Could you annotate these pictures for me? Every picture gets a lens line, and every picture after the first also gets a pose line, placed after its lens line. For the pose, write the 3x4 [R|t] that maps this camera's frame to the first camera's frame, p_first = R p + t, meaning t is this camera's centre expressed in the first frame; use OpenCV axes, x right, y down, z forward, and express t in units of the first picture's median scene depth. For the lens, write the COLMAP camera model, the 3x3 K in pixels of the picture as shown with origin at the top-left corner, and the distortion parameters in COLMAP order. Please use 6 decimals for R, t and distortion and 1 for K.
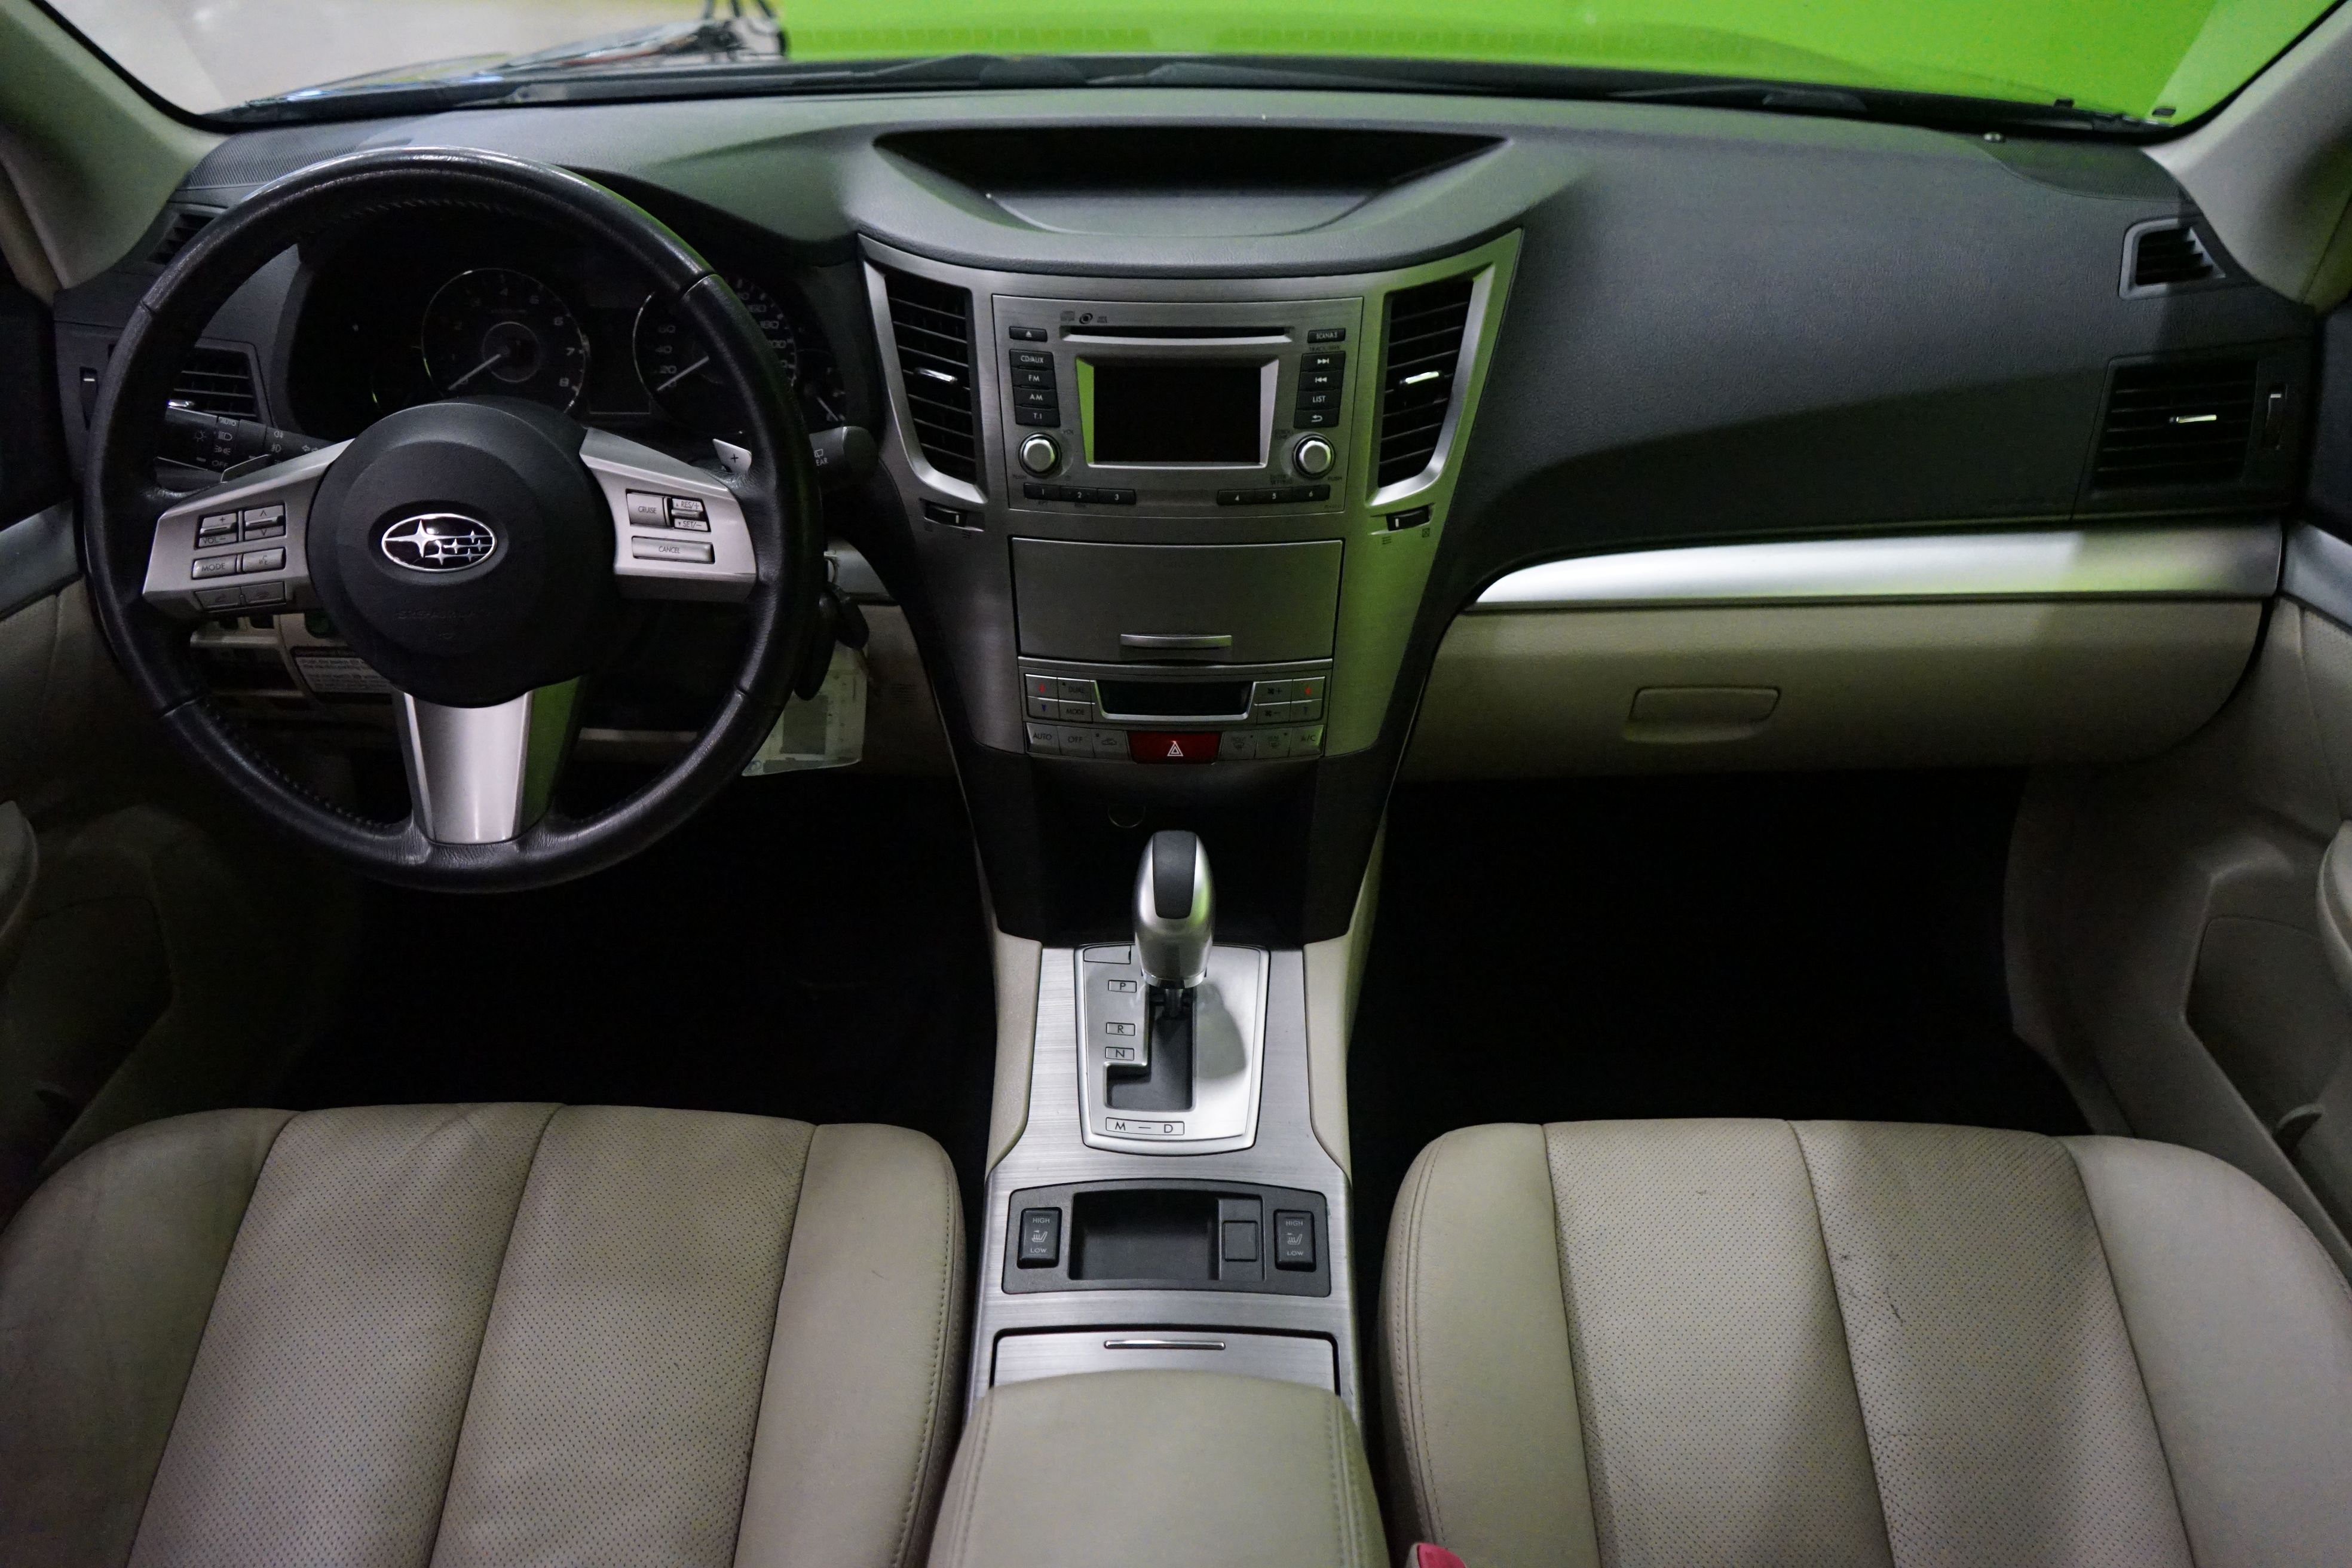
lens RADIAL K [[1926.9, 0, 1181.8], [0, 1926.9, 786.8], [0, 0, 1]] dist [-0.003658, 0.034621]
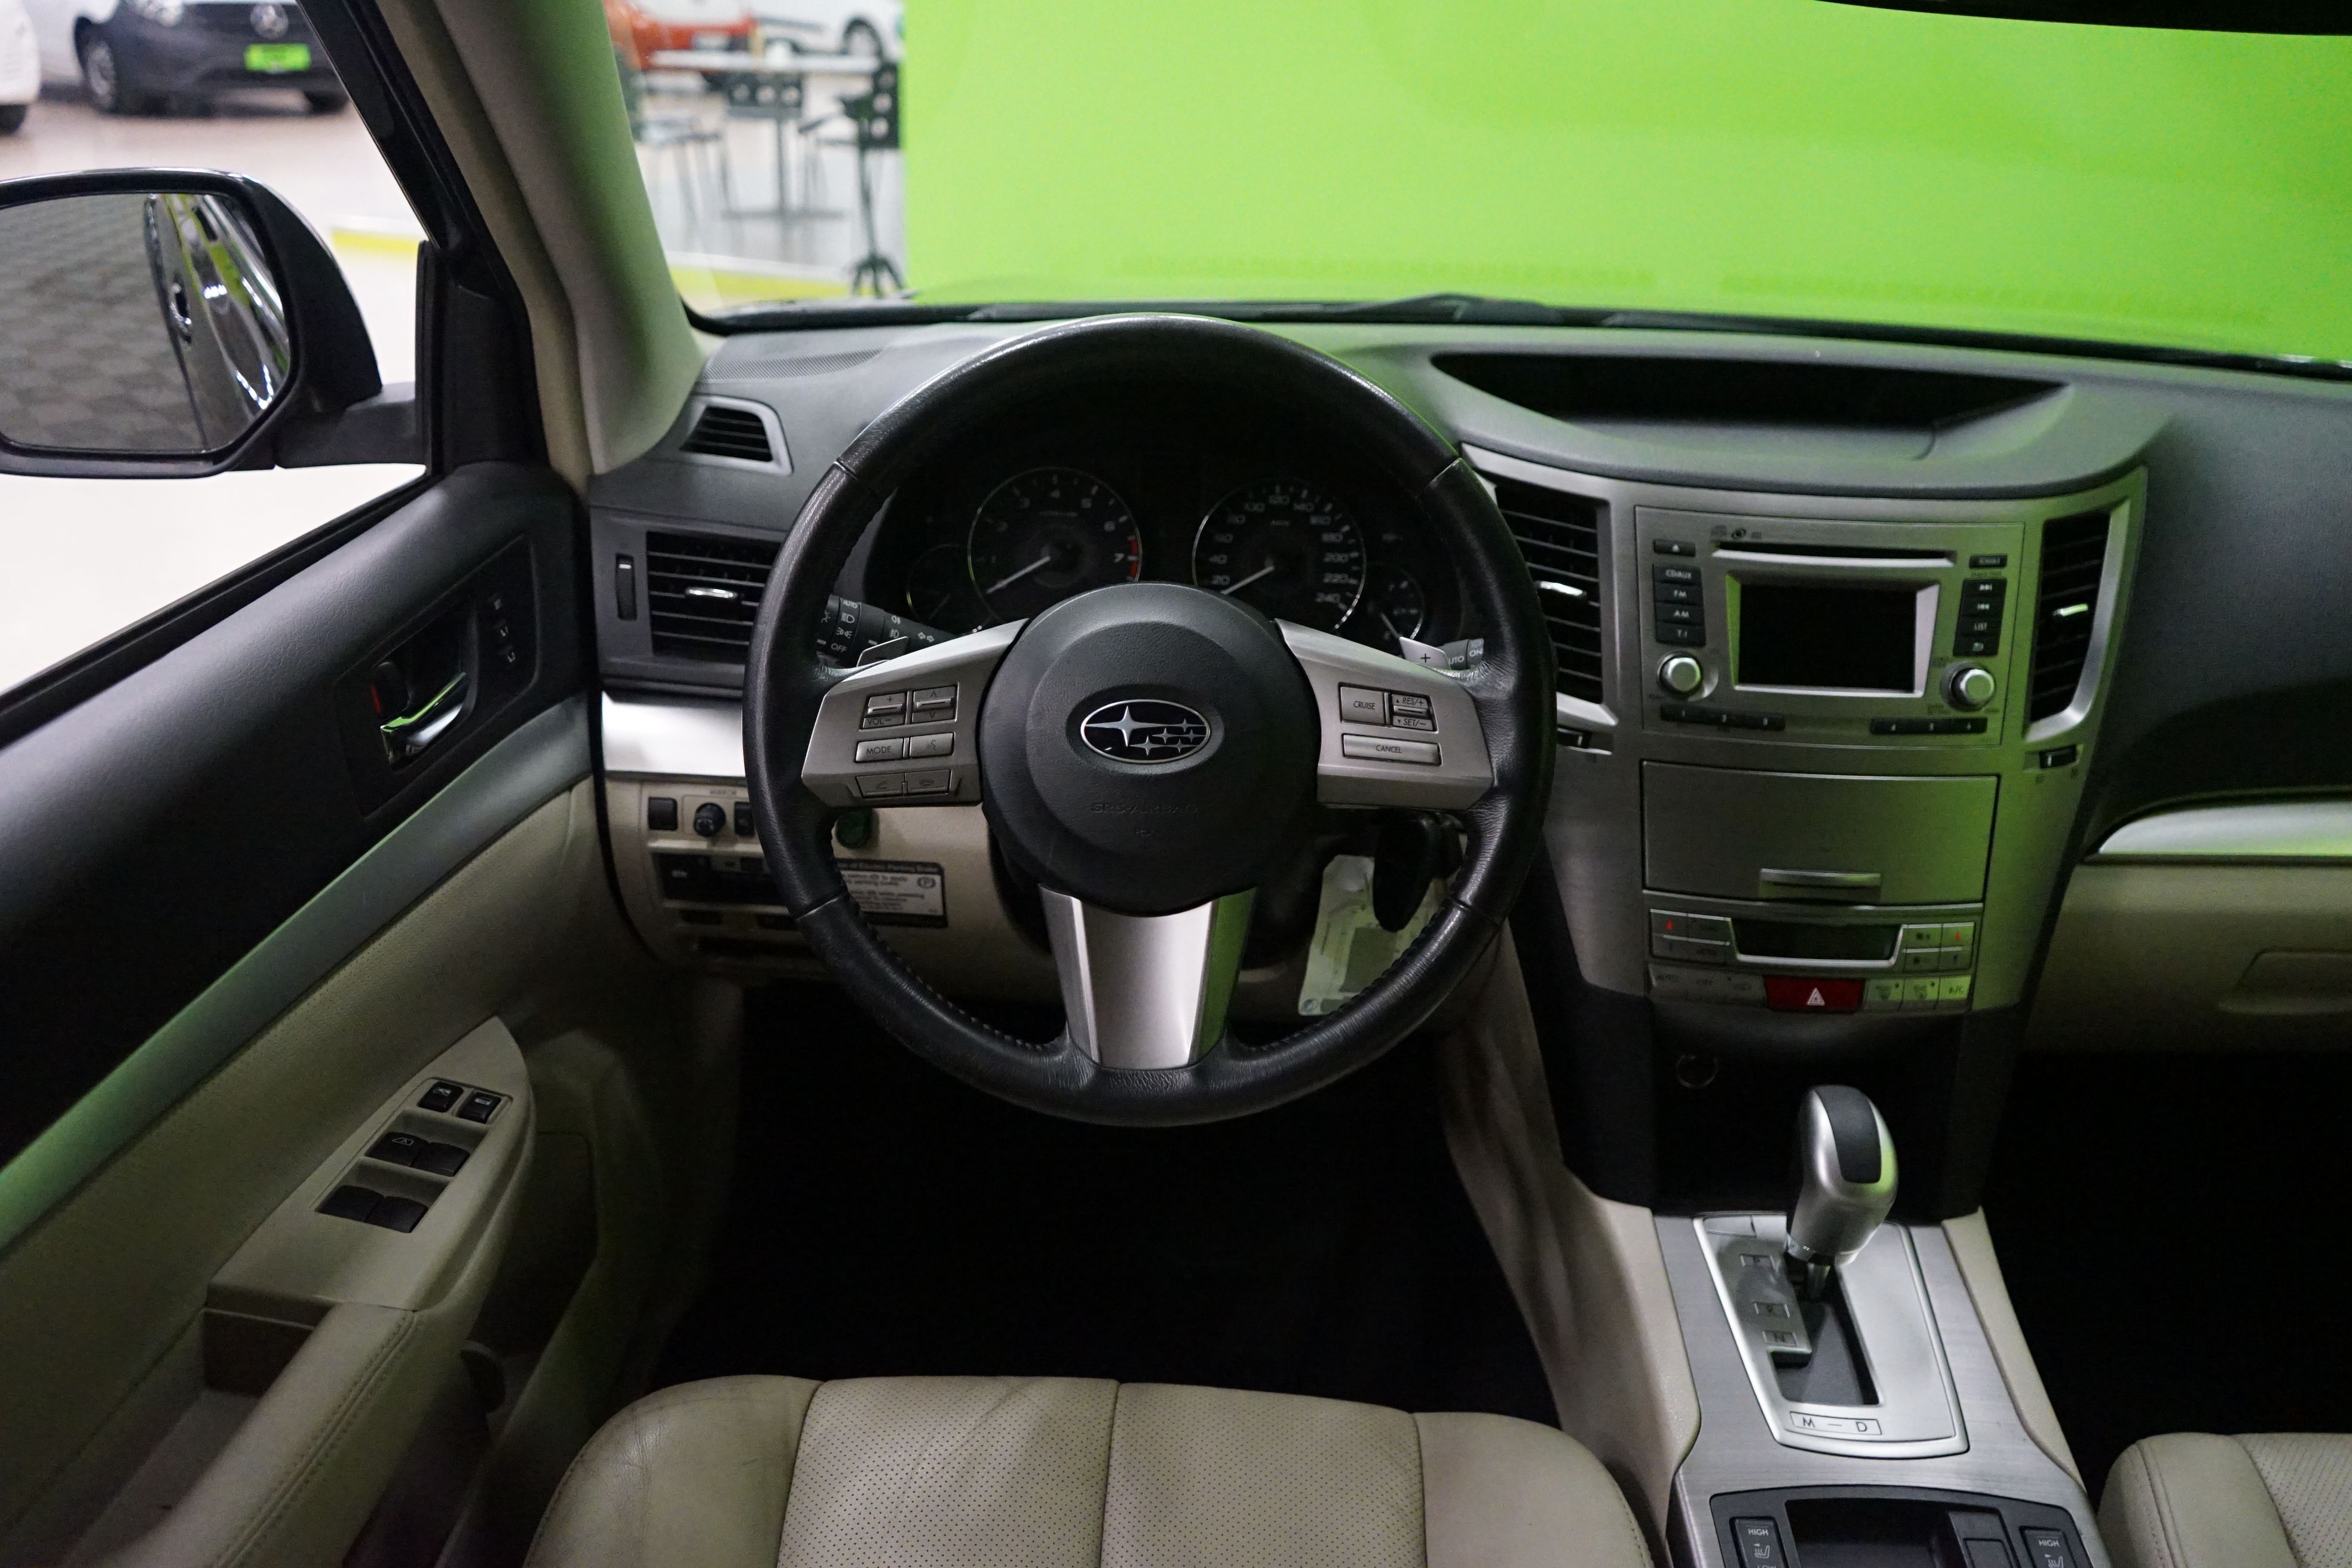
lens RADIAL K [[1926.9, 0, 1179.2], [0, 1926.9, 789.3], [0, 0, 1]] dist [-0.003658, 0.034621]
pose [[0.999077, 0.034614, 0.025447, -0.337574], [-0.030228, 0.987275, -0.156120, 0.035837], [-0.030527, 0.155207, 0.987410, 0.092517]]
